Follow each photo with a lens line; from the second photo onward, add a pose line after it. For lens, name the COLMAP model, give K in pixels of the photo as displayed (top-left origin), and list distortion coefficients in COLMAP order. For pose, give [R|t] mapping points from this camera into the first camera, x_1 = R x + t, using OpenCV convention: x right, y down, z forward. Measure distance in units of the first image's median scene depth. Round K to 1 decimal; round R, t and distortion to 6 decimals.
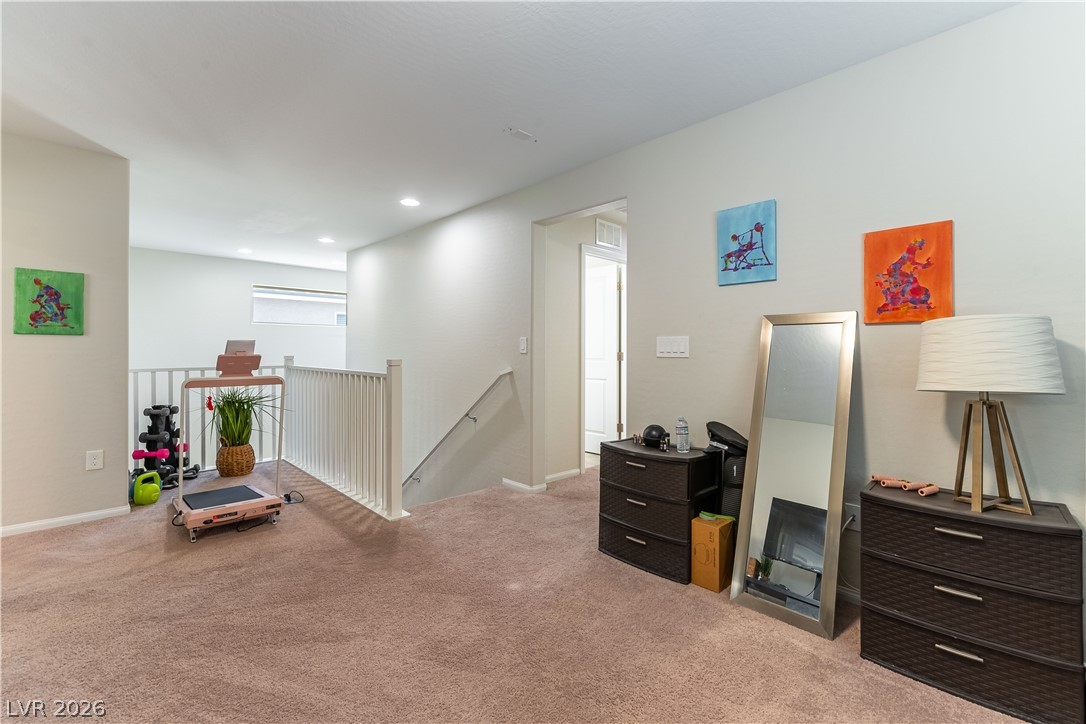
lens RADIAL K [[478.5, 0, 542.3], [0, 478.5, 351.7], [0, 0, 1]] dist [-0.009431, 0.000379]
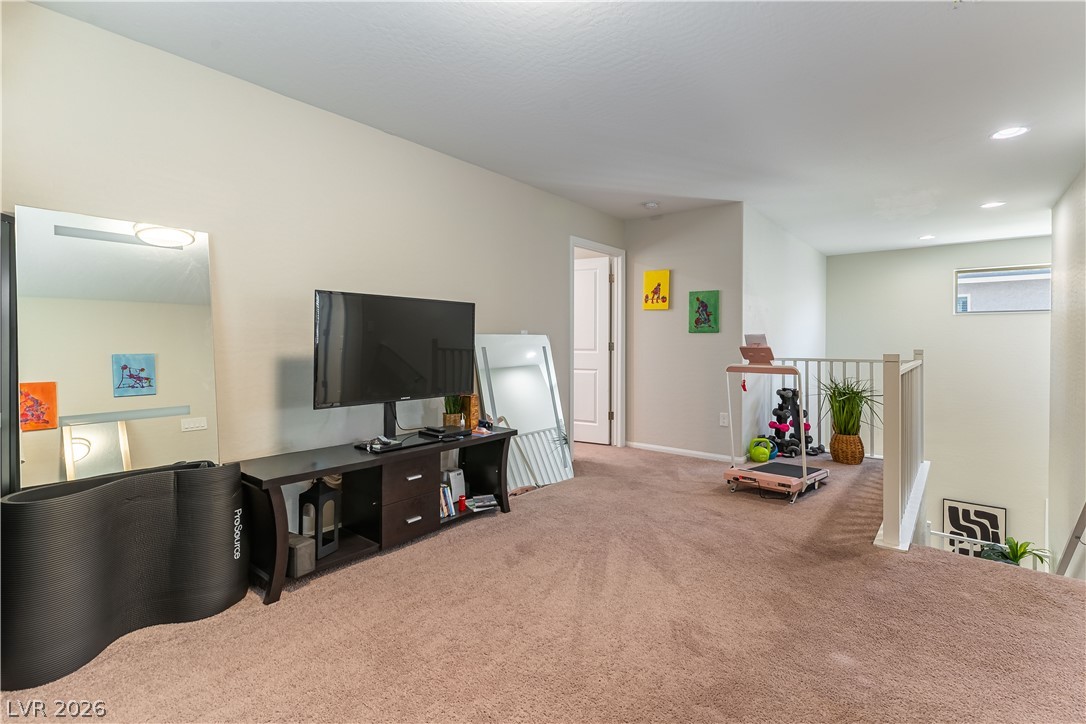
lens RADIAL K [[478.5, 0, 549.5], [0, 478.5, 344.9], [0, 0, 1]] dist [-0.009431, 0.000379]
pose [[0.114541, 0.006714, -0.993396, 0.446166], [-0.005304, 0.999967, 0.006147, -0.003187], [0.993404, 0.004565, 0.114573, 0.324418]]
